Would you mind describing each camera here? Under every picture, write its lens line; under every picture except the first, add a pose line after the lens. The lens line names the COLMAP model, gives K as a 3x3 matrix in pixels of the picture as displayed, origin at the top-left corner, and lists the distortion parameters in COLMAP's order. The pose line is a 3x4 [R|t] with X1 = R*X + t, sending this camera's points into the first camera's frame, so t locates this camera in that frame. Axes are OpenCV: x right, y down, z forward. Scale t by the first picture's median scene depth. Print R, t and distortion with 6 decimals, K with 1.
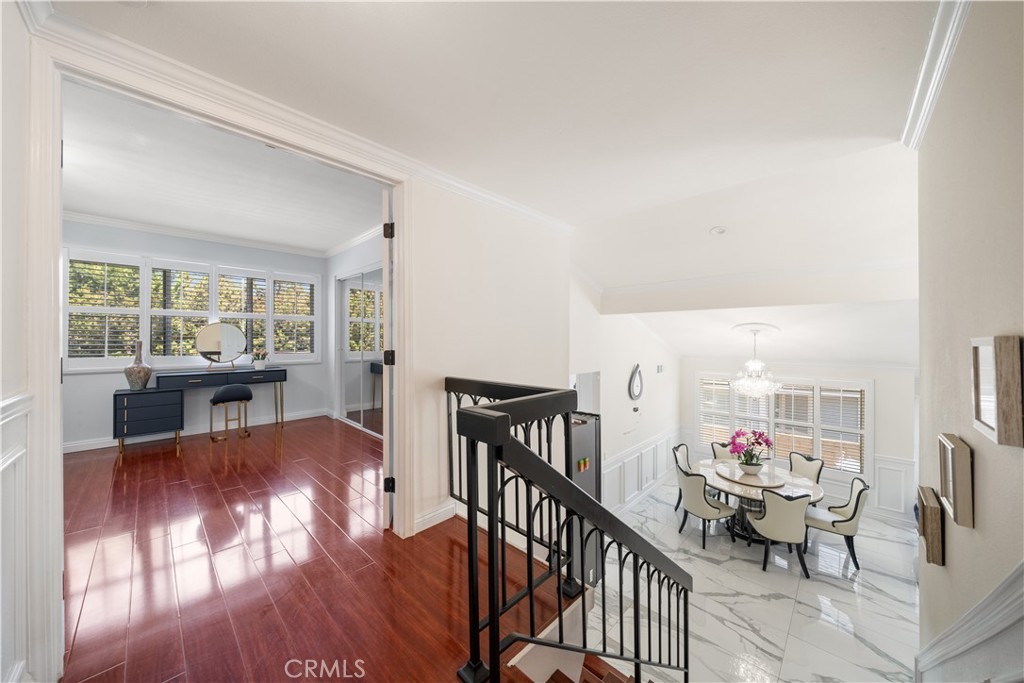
lens RADIAL K [[353.6, 0, 512.4], [0, 353.6, 339.0], [0, 0, 1]] dist [-0.003300, -0.001090]
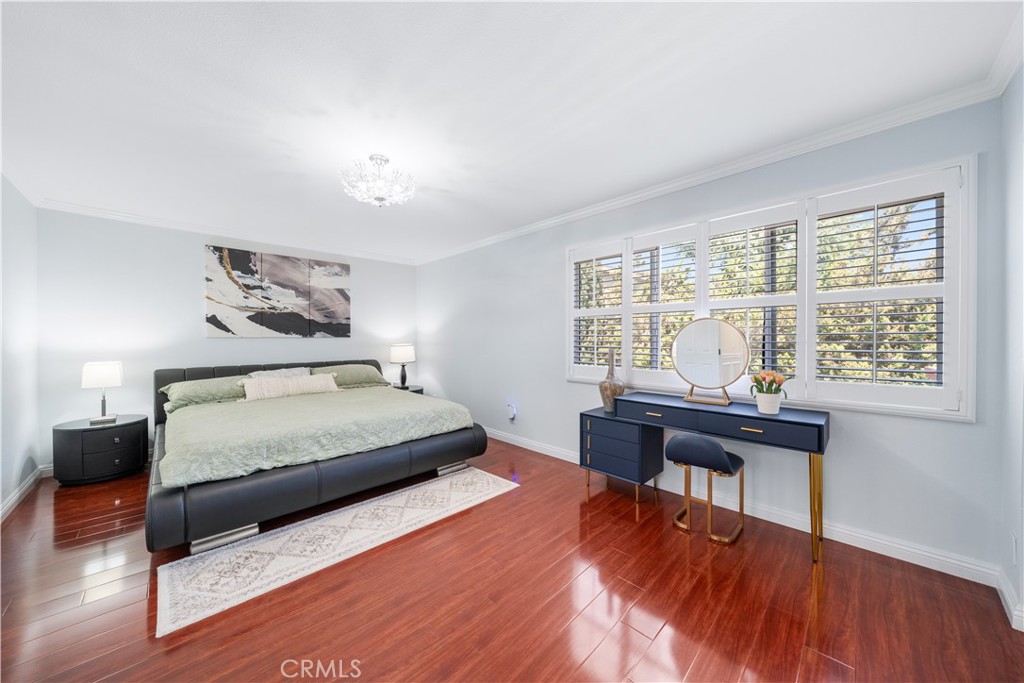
lens RADIAL K [[353.6, 0, 511.8], [0, 353.6, 344.5], [0, 0, 1]] dist [-0.003300, -0.001090]
pose [[-0.027044, 0.023818, -0.999350, -0.233508], [0.008869, 0.999682, 0.023586, -0.019689], [0.999595, -0.008225, -0.027247, 0.669712]]
